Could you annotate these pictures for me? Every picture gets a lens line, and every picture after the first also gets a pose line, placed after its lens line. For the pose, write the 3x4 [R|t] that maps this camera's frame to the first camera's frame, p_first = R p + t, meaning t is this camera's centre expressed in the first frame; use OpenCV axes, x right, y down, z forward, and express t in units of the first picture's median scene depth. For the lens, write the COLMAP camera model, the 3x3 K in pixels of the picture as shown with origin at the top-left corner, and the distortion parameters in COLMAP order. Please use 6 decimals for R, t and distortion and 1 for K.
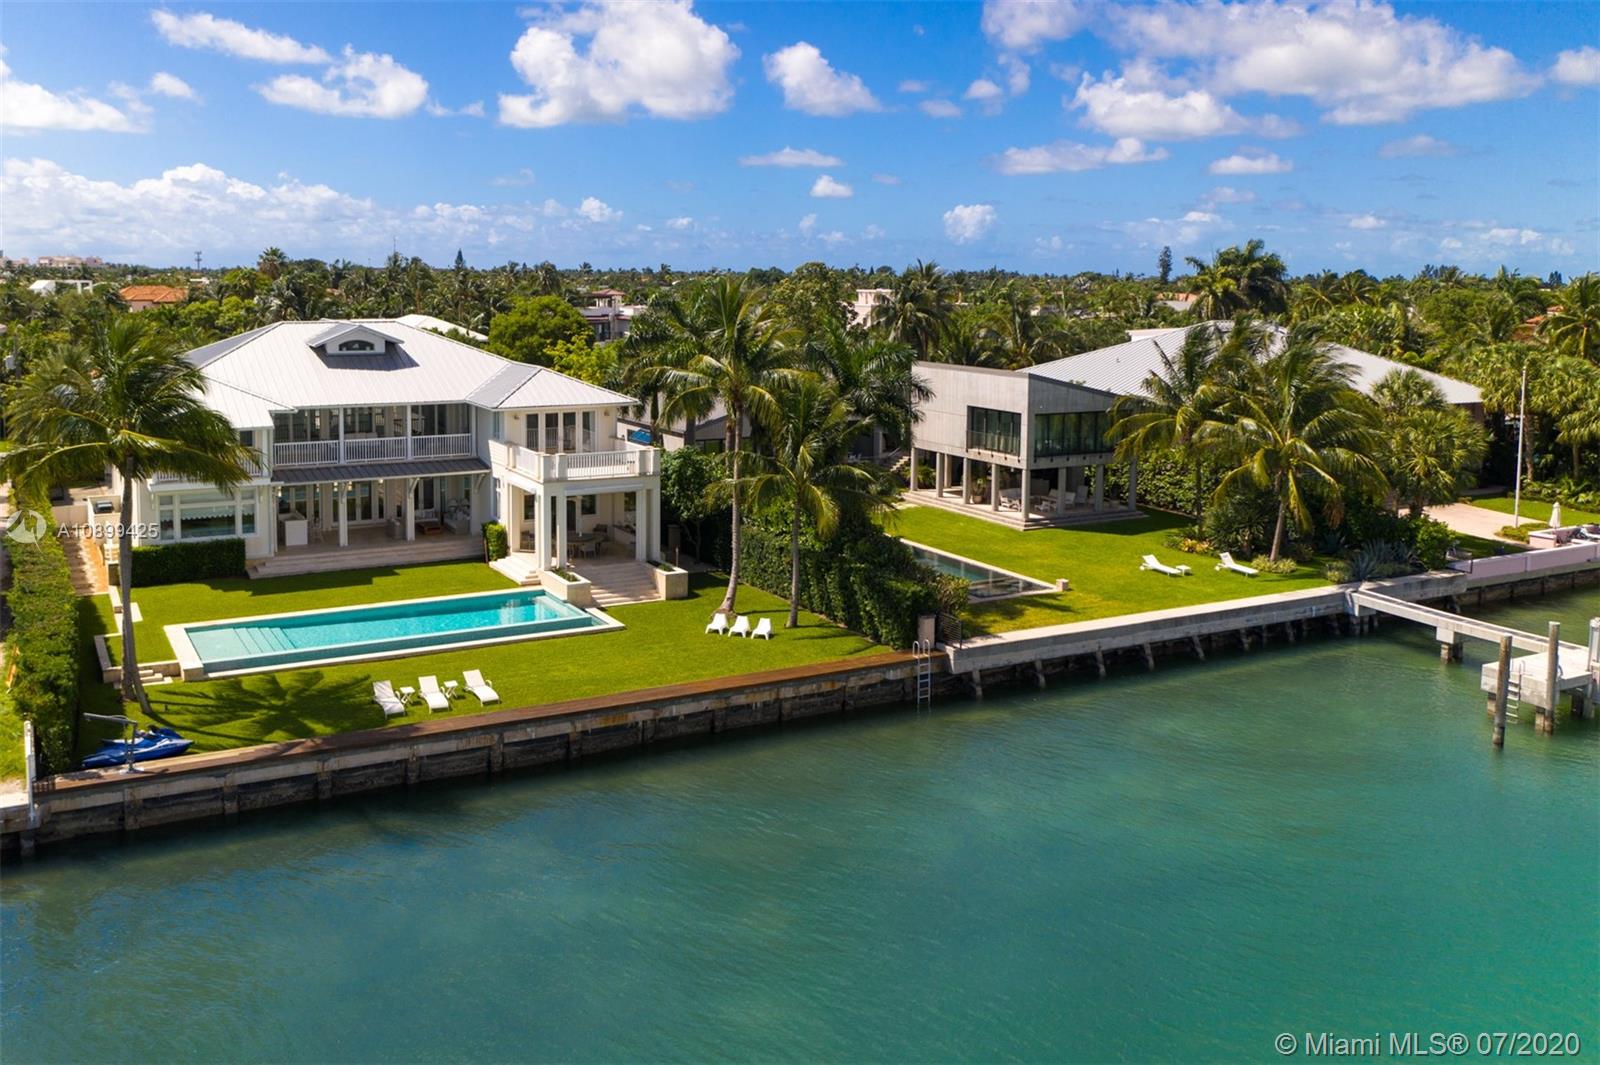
lens RADIAL K [[1351.6, 0, 800.0], [0, 1351.6, 532.5], [0, 0, 1]] dist [-0.047387, -0.002229]
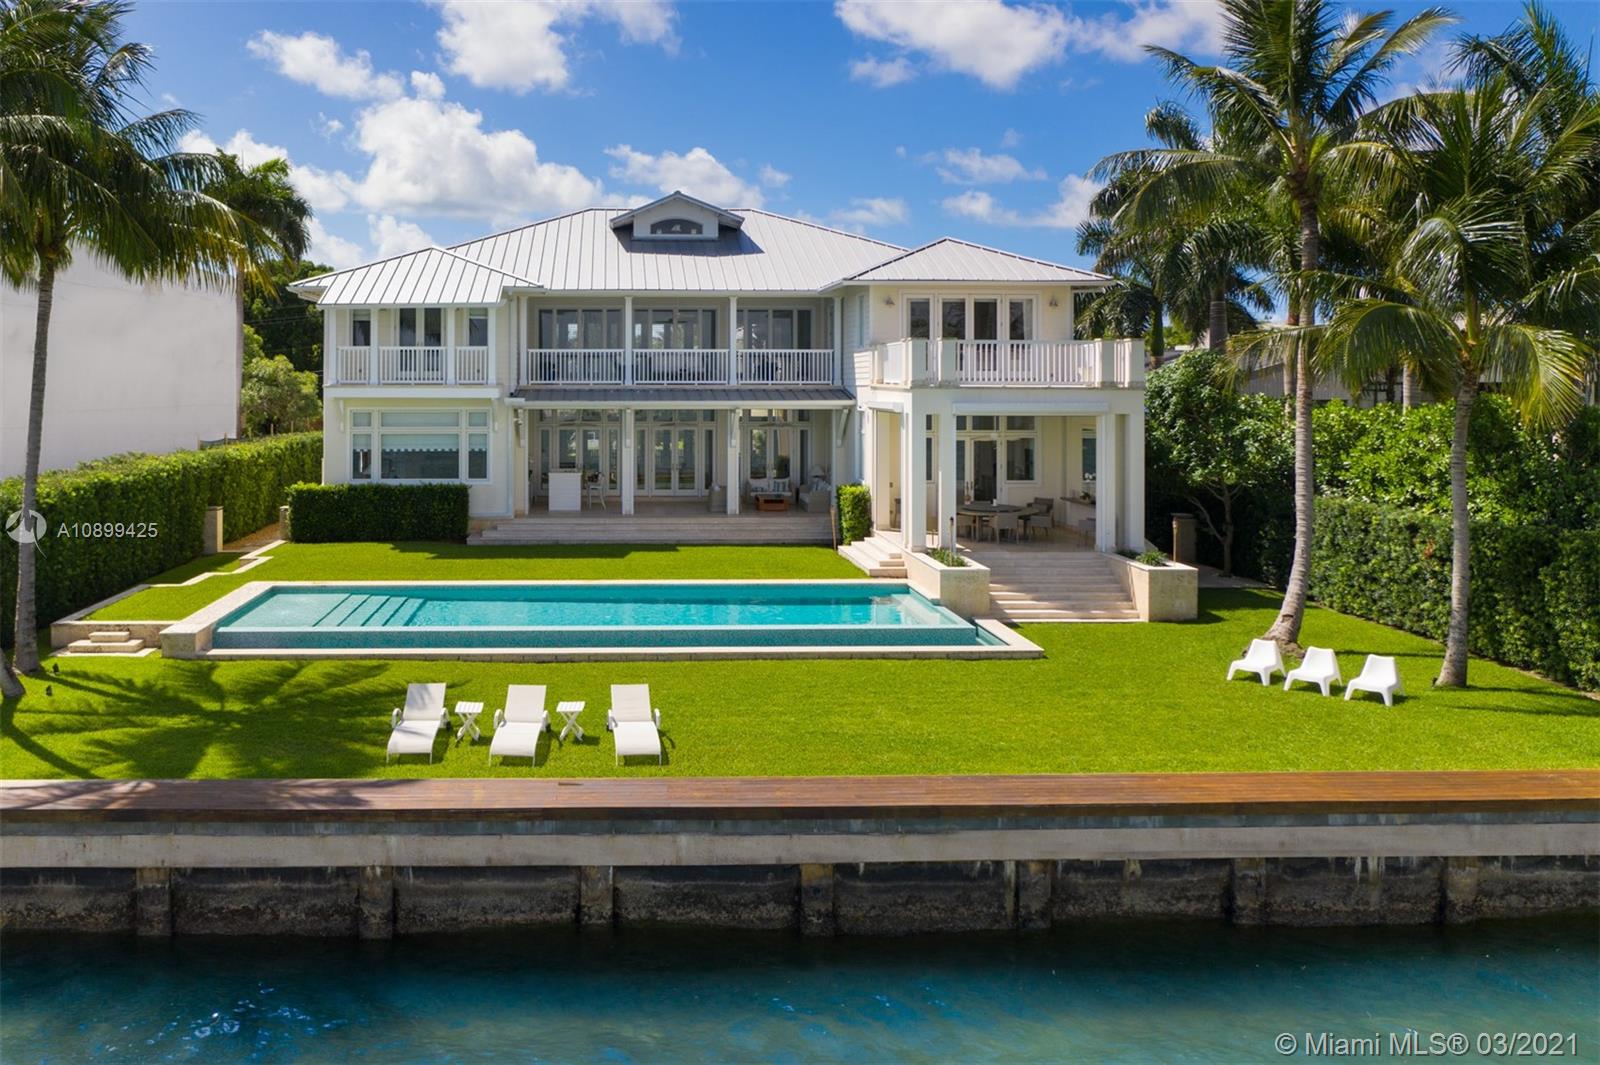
lens RADIAL K [[987.8, 0, 800.0], [0, 987.8, 532.5], [0, 0, 1]] dist [-0.005081, -0.002510]
pose [[0.864871, -0.011945, -0.501853, -0.027690], [-0.071487, 0.986597, -0.146682, 0.083285], [0.496879, 0.162737, 0.852425, 0.637678]]
